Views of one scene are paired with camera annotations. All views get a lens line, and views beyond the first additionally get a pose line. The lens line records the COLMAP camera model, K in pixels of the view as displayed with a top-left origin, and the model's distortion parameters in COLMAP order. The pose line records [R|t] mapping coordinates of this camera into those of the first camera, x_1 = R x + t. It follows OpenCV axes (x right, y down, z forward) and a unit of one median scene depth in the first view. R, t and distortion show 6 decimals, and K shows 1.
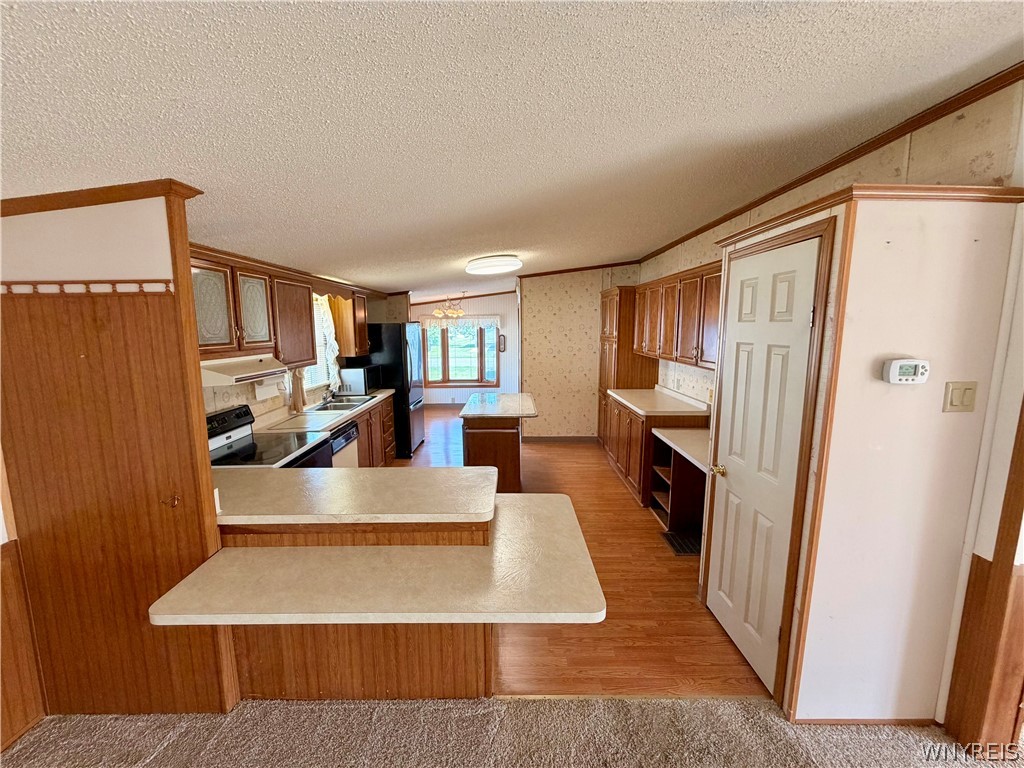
lens RADIAL K [[408.4, 0, 507.7], [0, 408.4, 384.5], [0, 0, 1]] dist [0.000137, -0.000140]
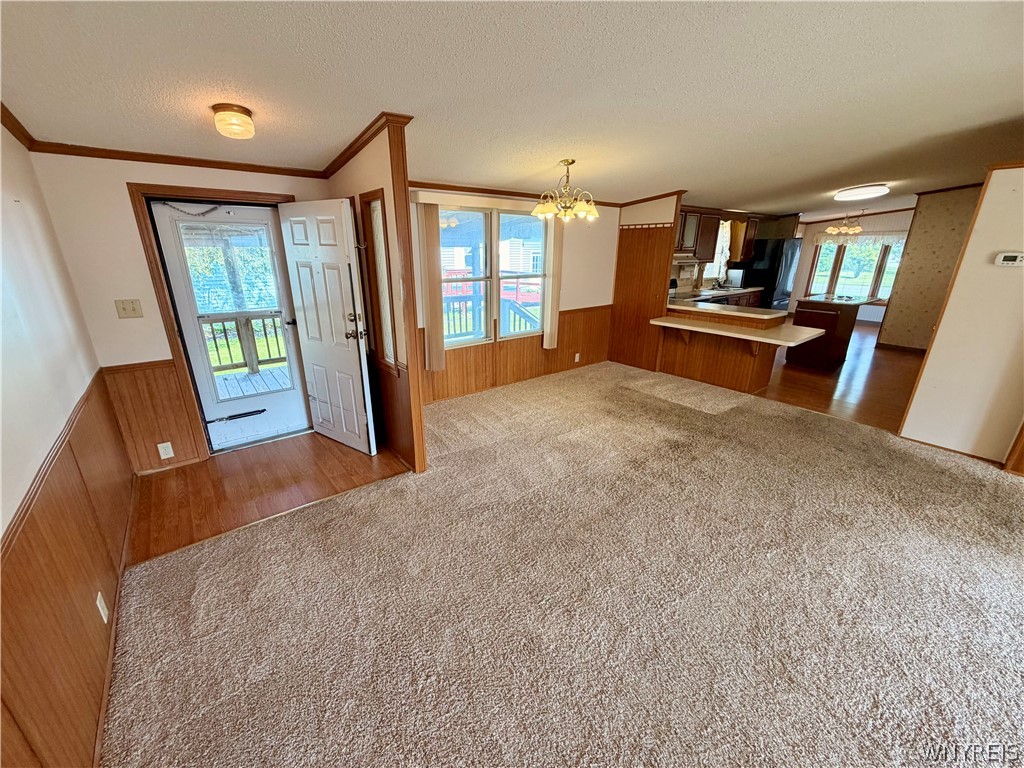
lens RADIAL K [[408.4, 0, 507.7], [0, 408.4, 384.5], [0, 0, 1]] dist [0.000137, -0.000140]
pose [[0.618701, 0.258888, -0.741746, 0.437808], [-0.118517, 0.964096, 0.237638, 0.146254], [0.776636, -0.059117, 0.627170, -0.849595]]
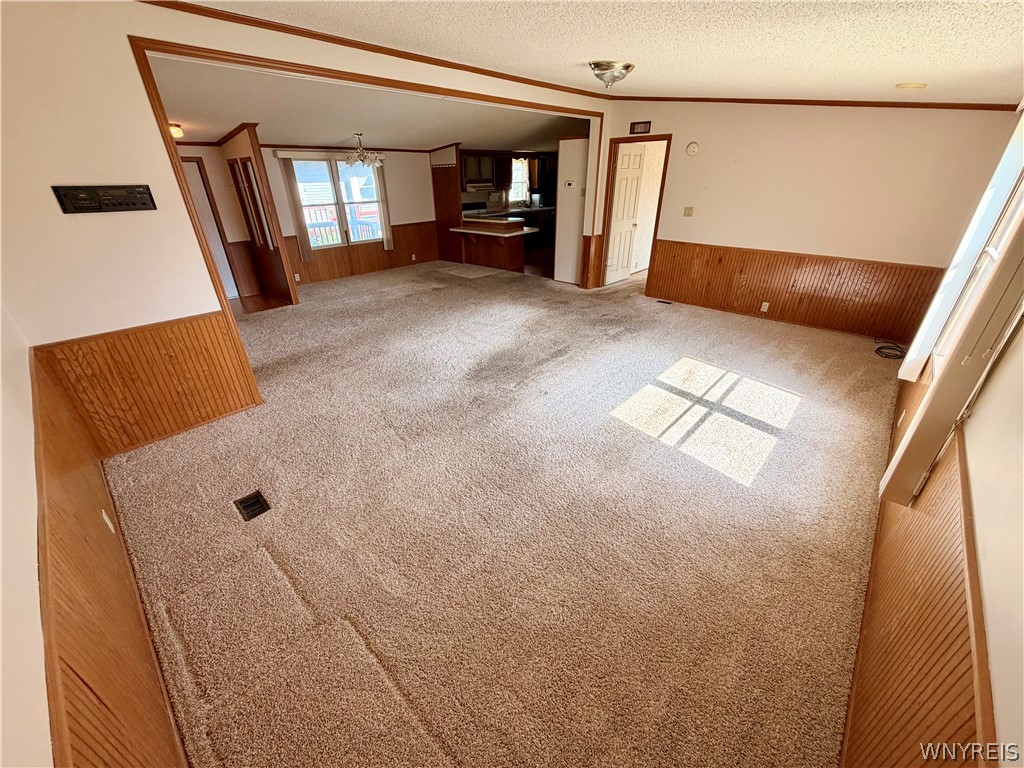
lens RADIAL K [[408.4, 0, 507.7], [0, 408.4, 384.5], [0, 0, 1]] dist [0.000137, -0.000140]
pose [[0.735738, 0.304895, -0.604754, 1.468501], [-0.084419, 0.927257, 0.364786, 0.156909], [0.671984, -0.217334, 0.707957, -1.137306]]
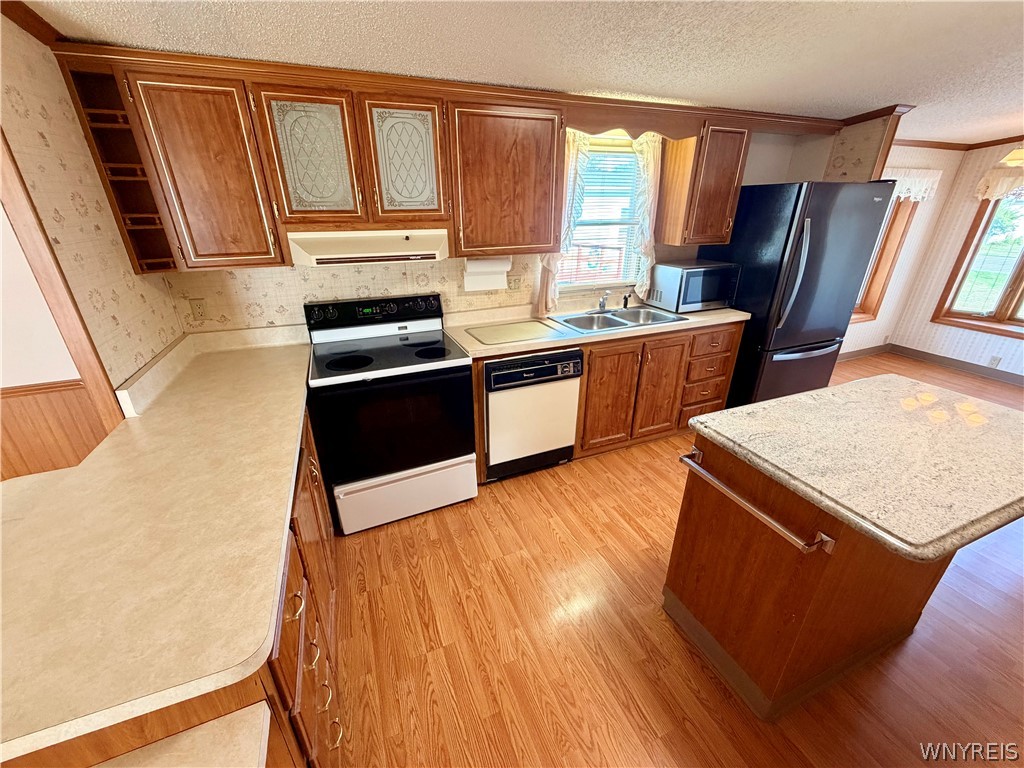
lens RADIAL K [[408.4, 0, 507.7], [0, 408.4, 384.5], [0, 0, 1]] dist [0.000137, -0.000140]
pose [[0.384019, 0.380876, -0.841108, 0.140368], [-0.131058, 0.924217, 0.358674, -0.076947], [0.913977, -0.027504, 0.404834, 0.646784]]
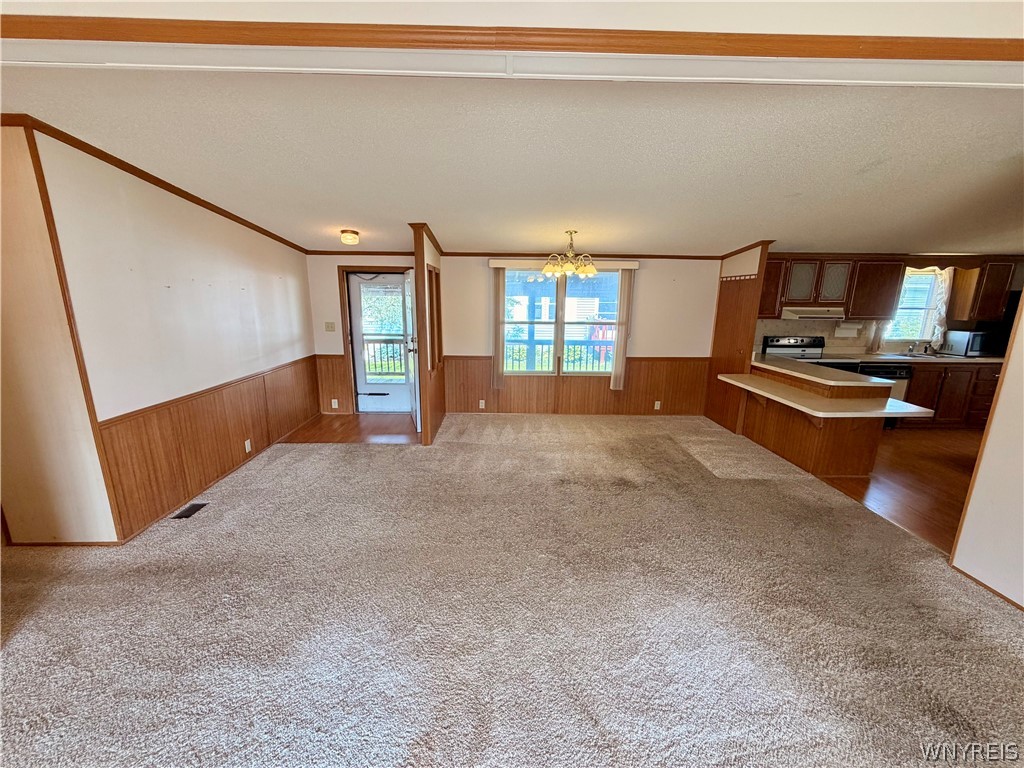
lens RADIAL K [[408.4, 0, 507.7], [0, 408.4, 384.5], [0, 0, 1]] dist [0.000137, -0.000140]
pose [[0.019252, 0.220683, -0.975156, 0.904490], [-0.150698, 0.964834, 0.215372, 0.061177], [0.988392, 0.142807, 0.051832, -0.336515]]
